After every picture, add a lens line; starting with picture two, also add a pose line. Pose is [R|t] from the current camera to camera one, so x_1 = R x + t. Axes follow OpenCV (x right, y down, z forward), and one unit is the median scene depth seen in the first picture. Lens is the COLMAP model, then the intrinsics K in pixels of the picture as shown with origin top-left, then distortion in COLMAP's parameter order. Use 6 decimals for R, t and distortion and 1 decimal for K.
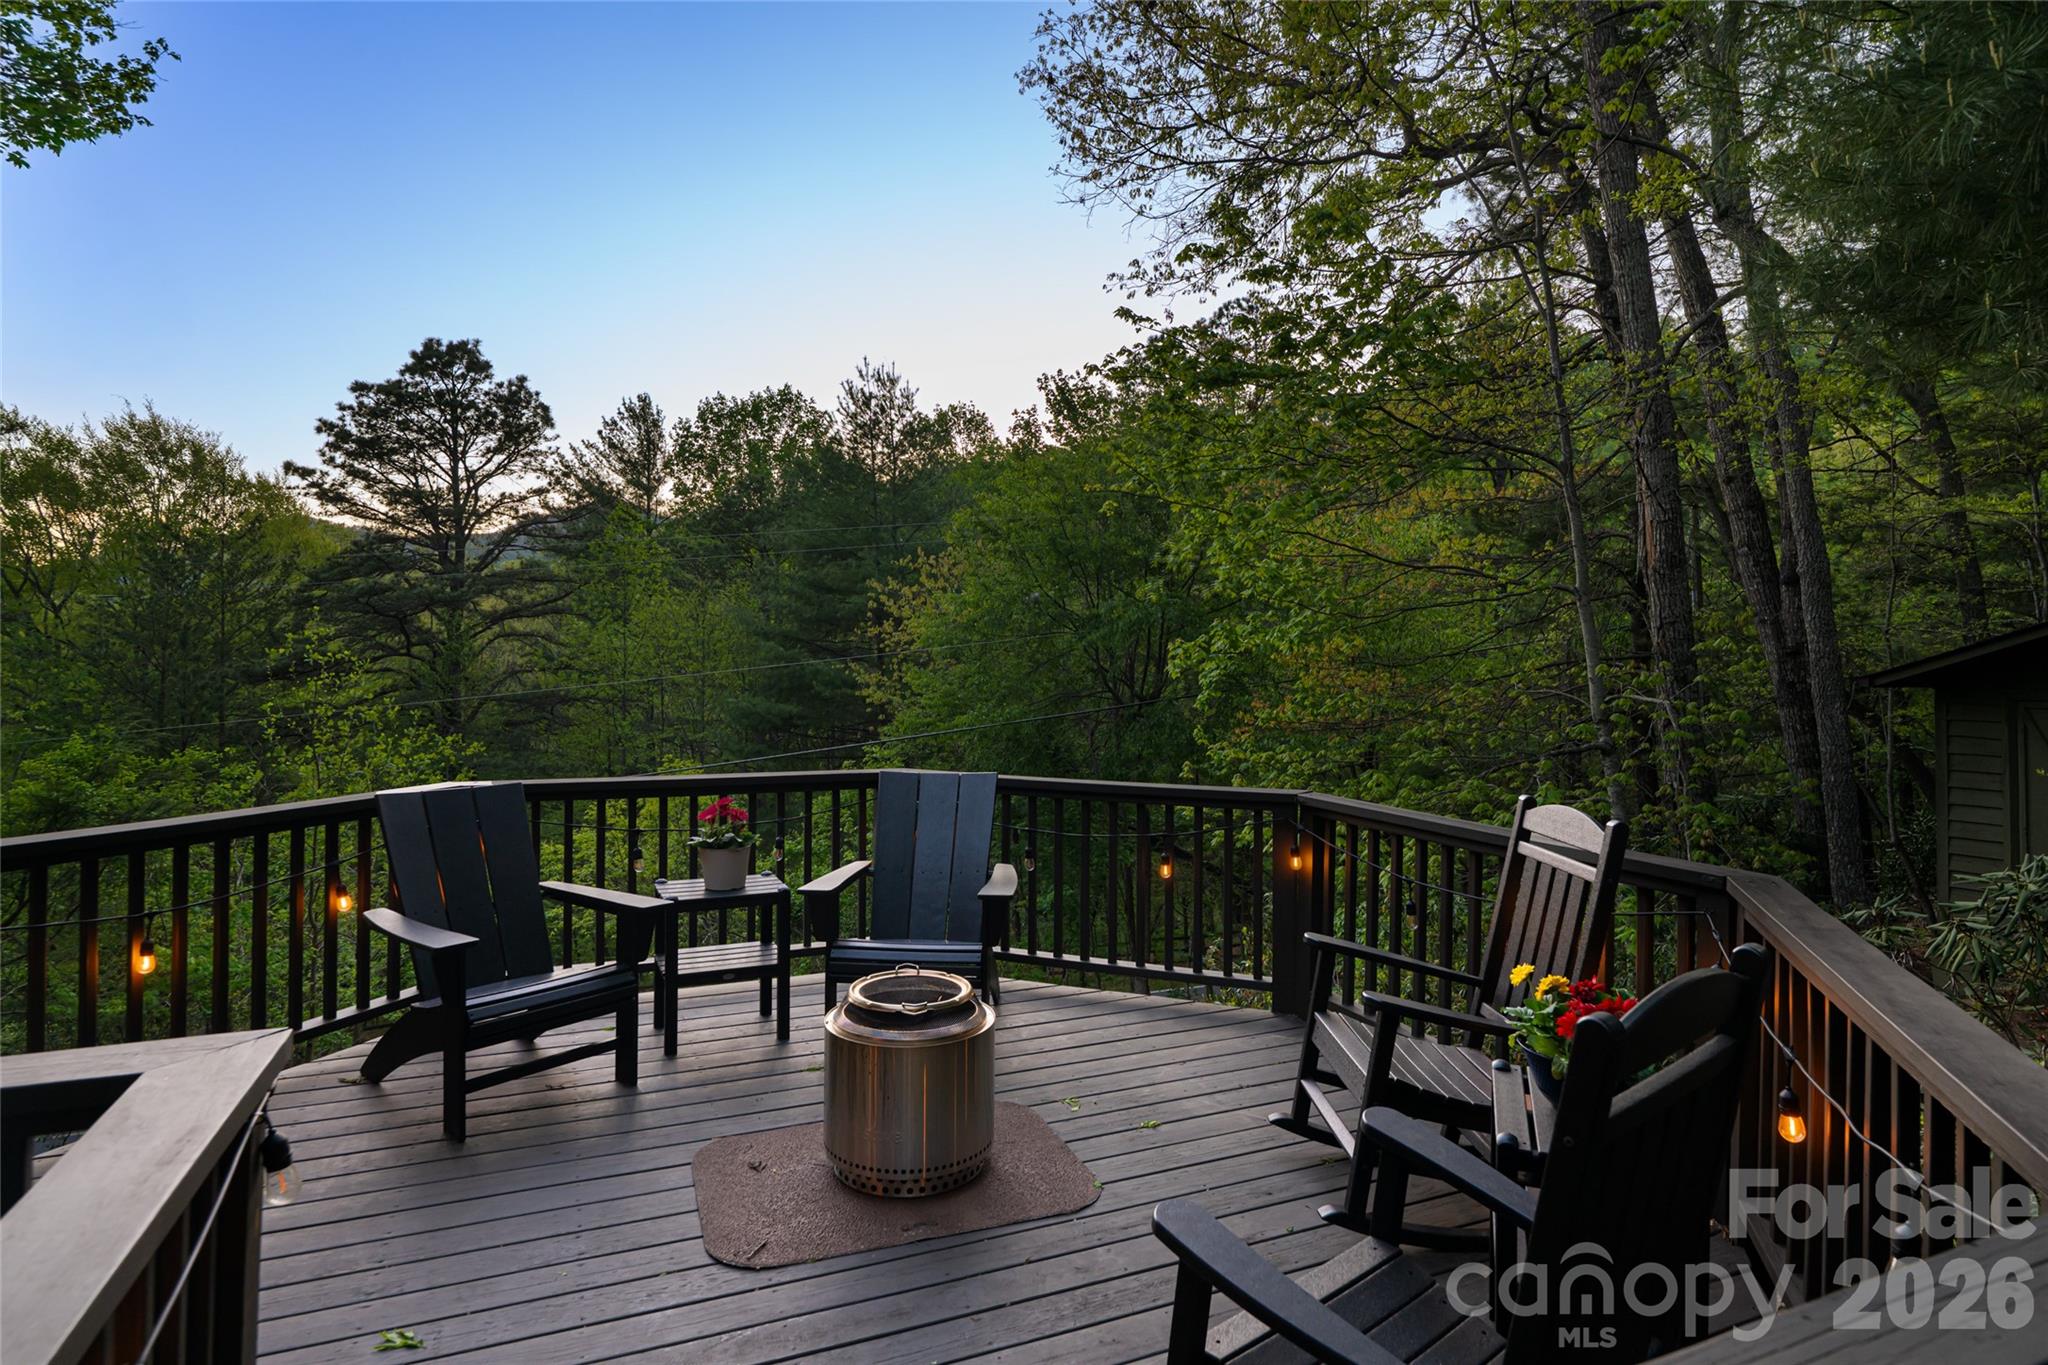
lens RADIAL K [[1055.0, 0, 1023.6], [0, 1055.0, 665.9], [0, 0, 1]] dist [-0.003475, -0.000360]
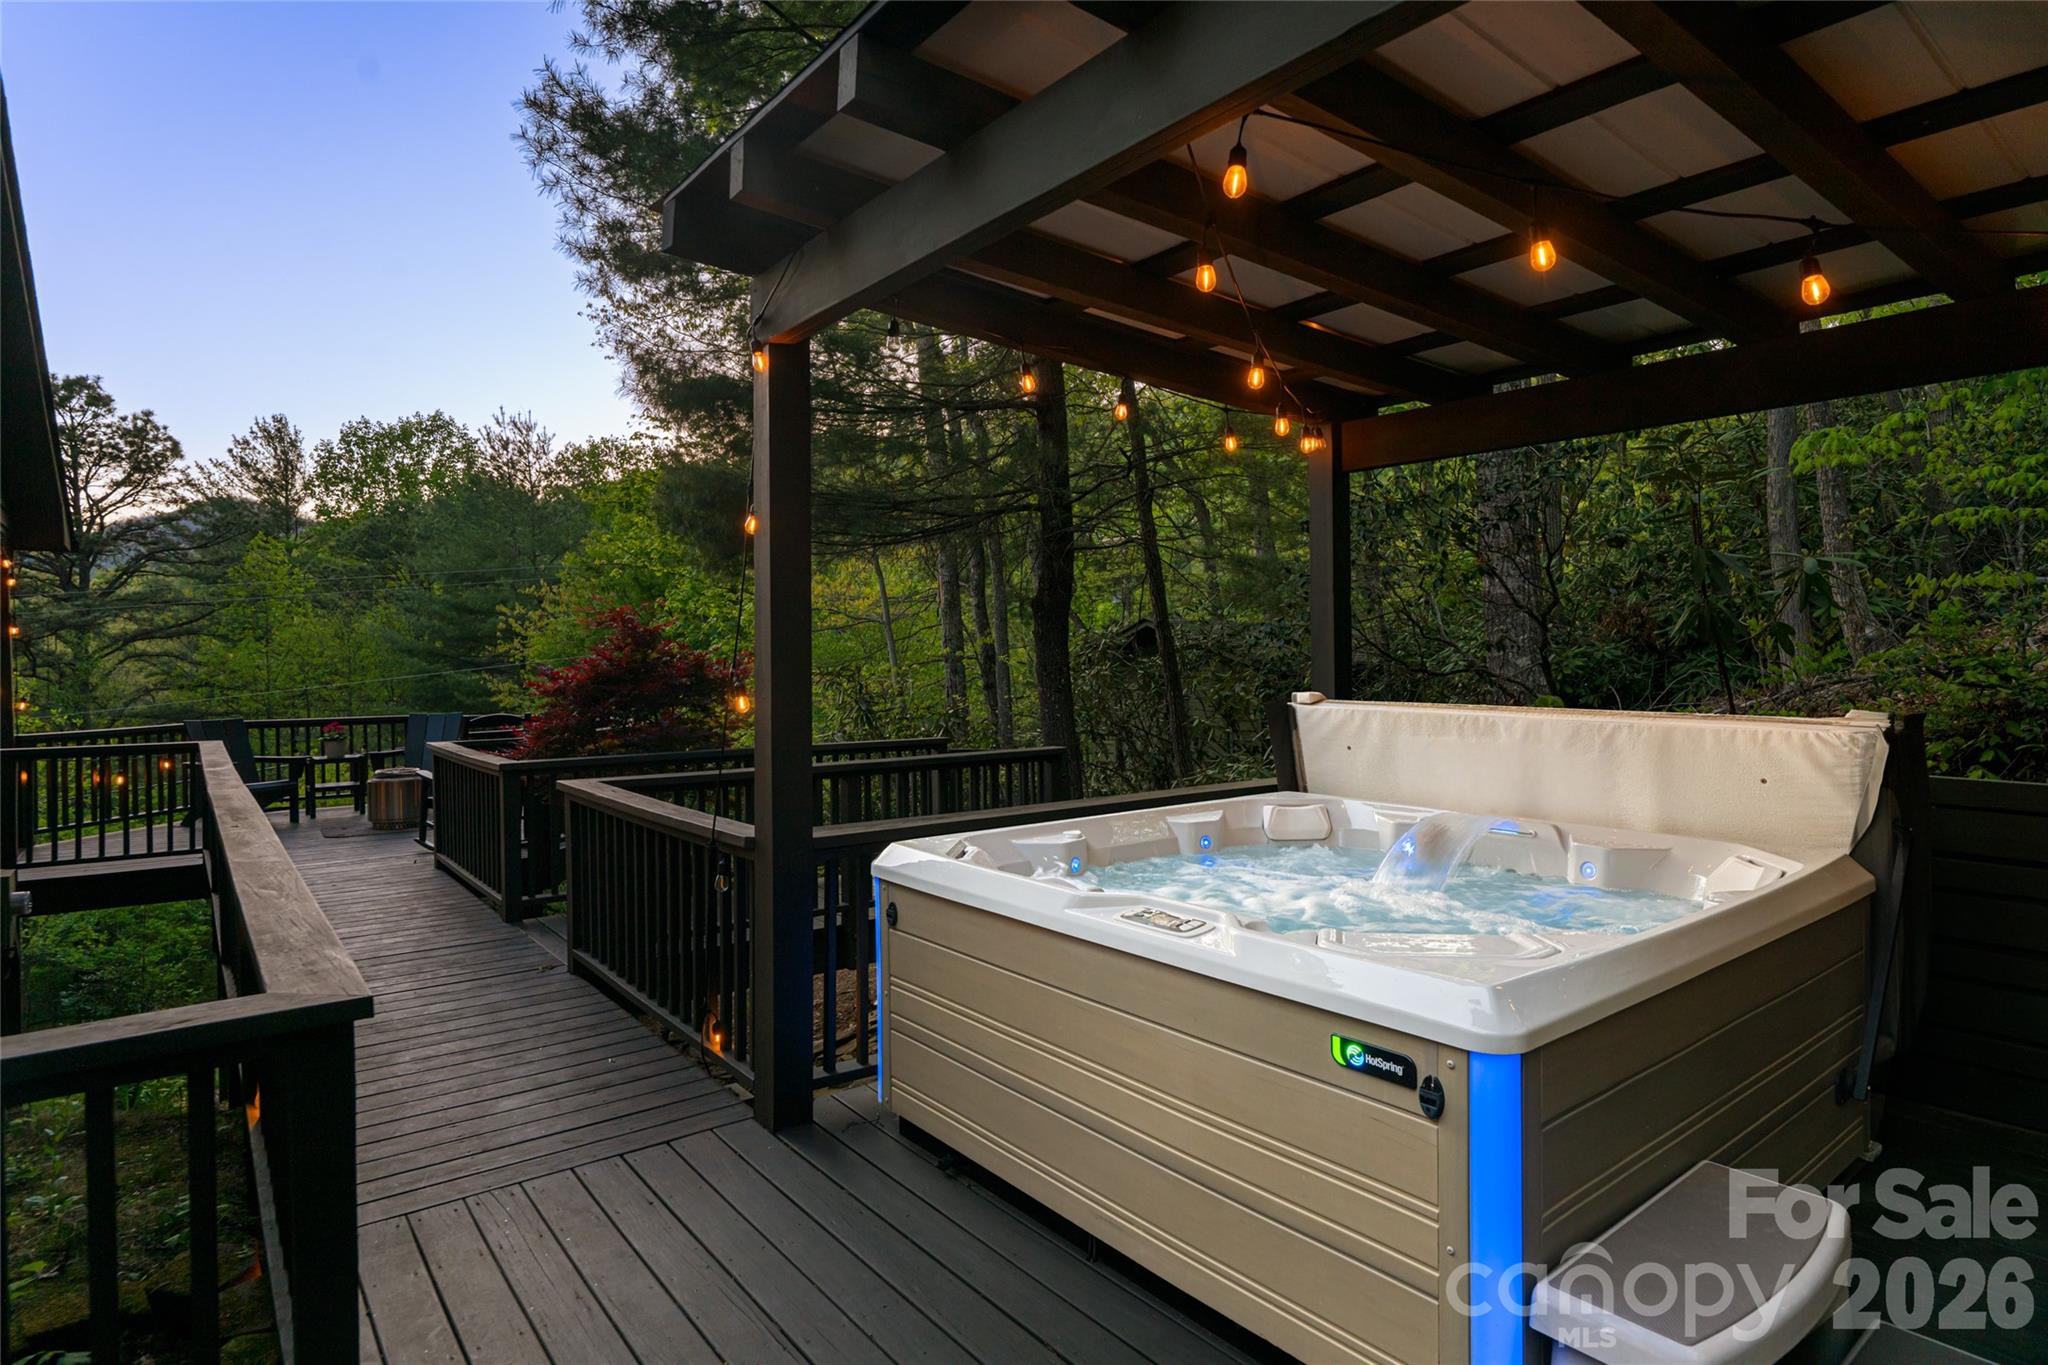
lens RADIAL K [[1085.7, 0, 1032.7], [0, 1085.7, 682.9], [0, 0, 1]] dist [0.002123, -0.000055]
pose [[0.967000, -0.023001, 0.253737, 0.097033], [0.021500, 0.999731, 0.008686, 0.007529], [-0.253869, -0.002944, 0.967234, -0.274487]]
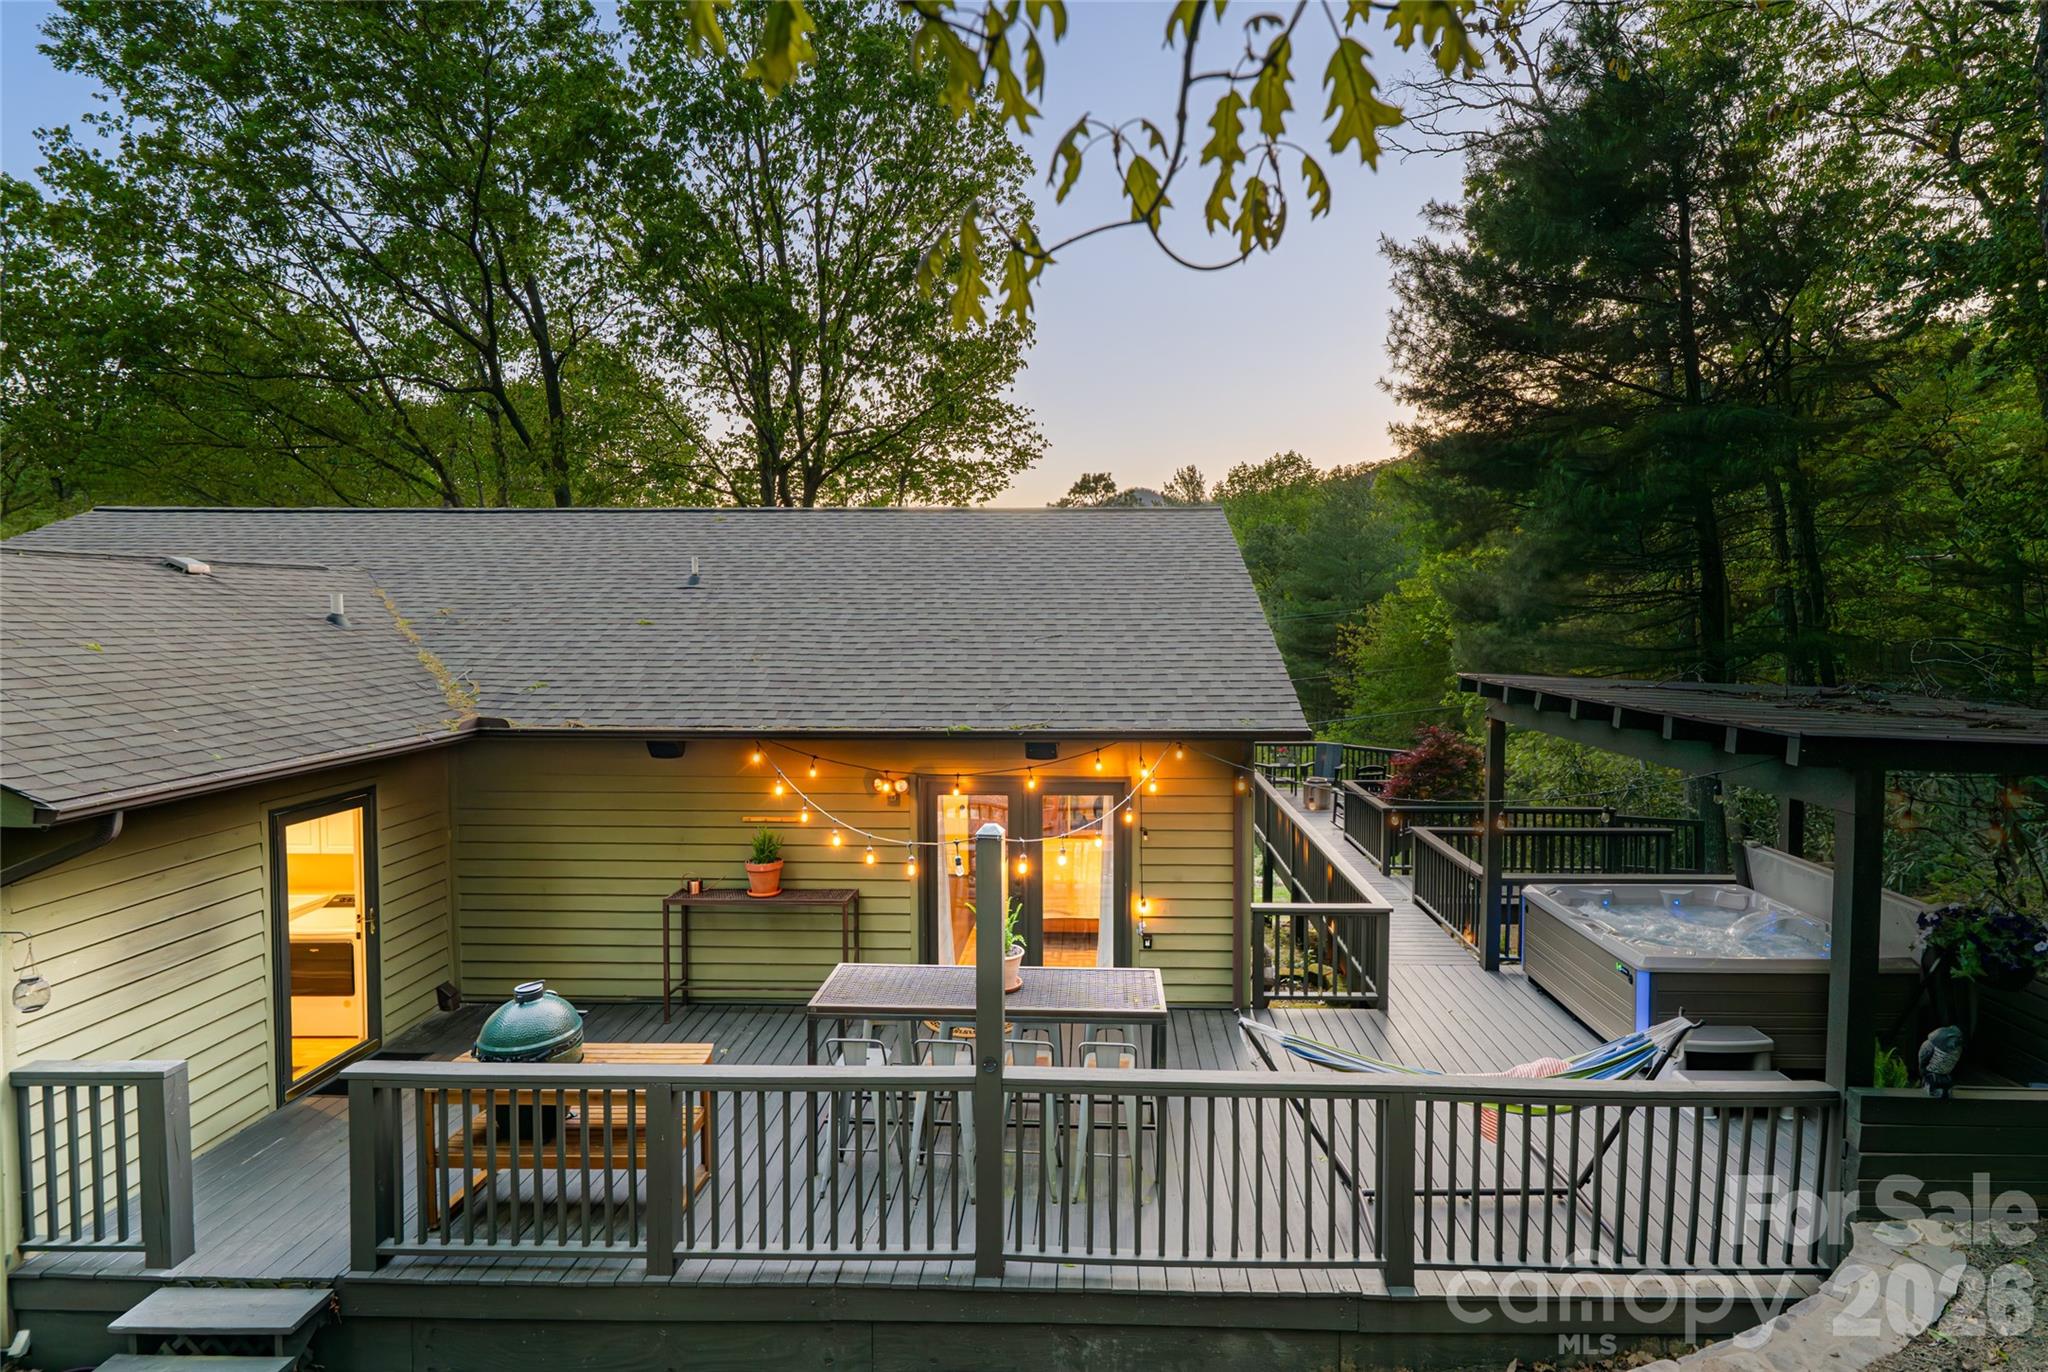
lens RADIAL K [[1034.0, 0, 1086.5], [0, 1034.0, 665.5], [0, 0, 1]] dist [0.031491, 0.000263]
pose [[0.916008, 0.012697, -0.400958, 0.115292], [0.003729, 0.999186, 0.040160, -0.061431], [0.401142, -0.038282, 0.915216, -0.527855]]
